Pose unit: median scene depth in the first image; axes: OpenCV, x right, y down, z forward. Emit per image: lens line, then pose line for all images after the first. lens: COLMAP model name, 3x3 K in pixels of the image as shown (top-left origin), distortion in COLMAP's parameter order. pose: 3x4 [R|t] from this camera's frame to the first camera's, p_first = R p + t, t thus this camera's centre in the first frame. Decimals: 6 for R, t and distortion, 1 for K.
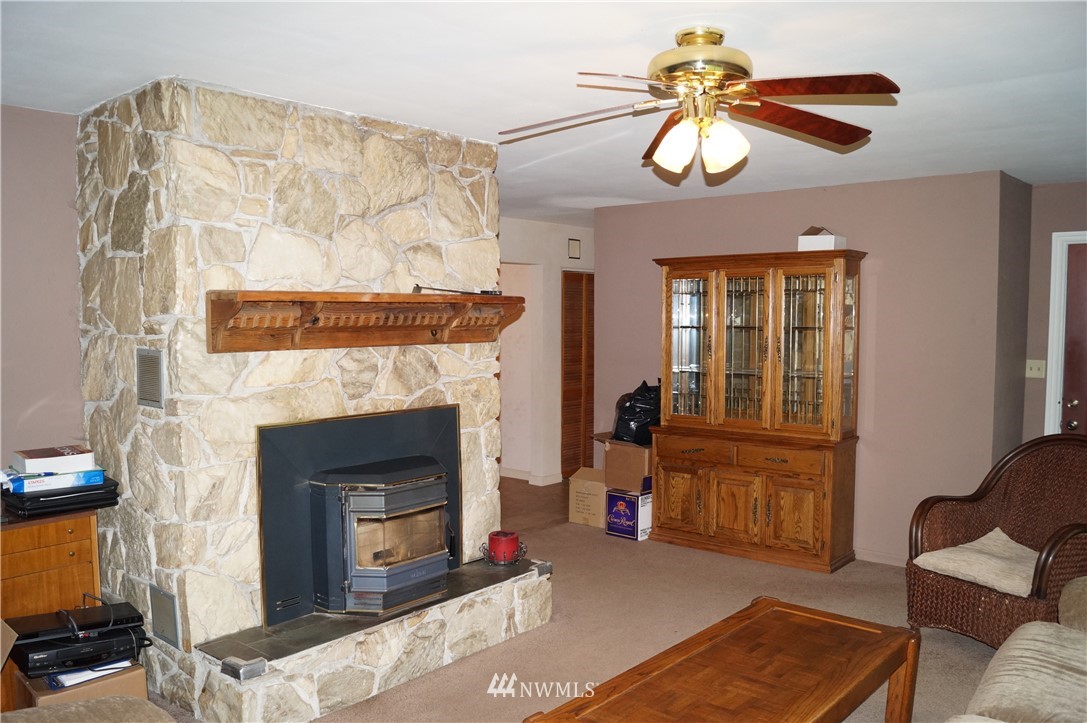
lens RADIAL K [[845.6, 0, 533.1], [0, 845.6, 365.8], [0, 0, 1]] dist [-0.084104, 0.017262]
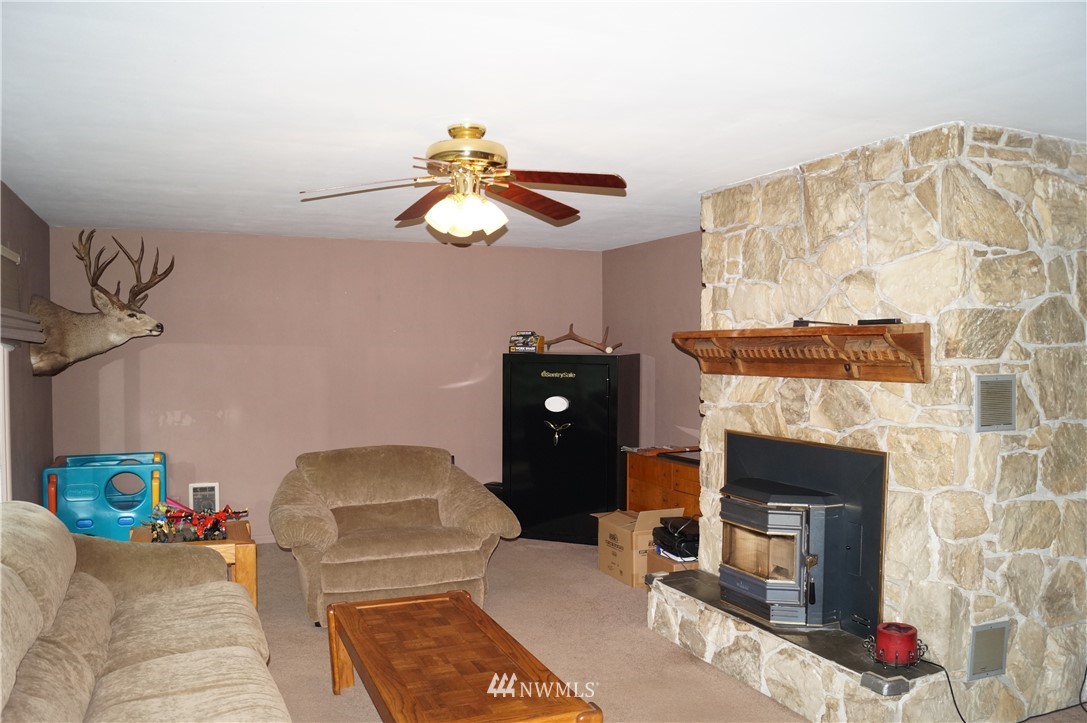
lens RADIAL K [[845.6, 0, 534.6], [0, 845.6, 359.5], [0, 0, 1]] dist [-0.084104, 0.017262]
pose [[-0.435667, 0.015496, -0.899974, 0.896629], [-0.050617, 0.997848, 0.041685, -0.072049], [0.898683, 0.063715, -0.433945, 1.138502]]
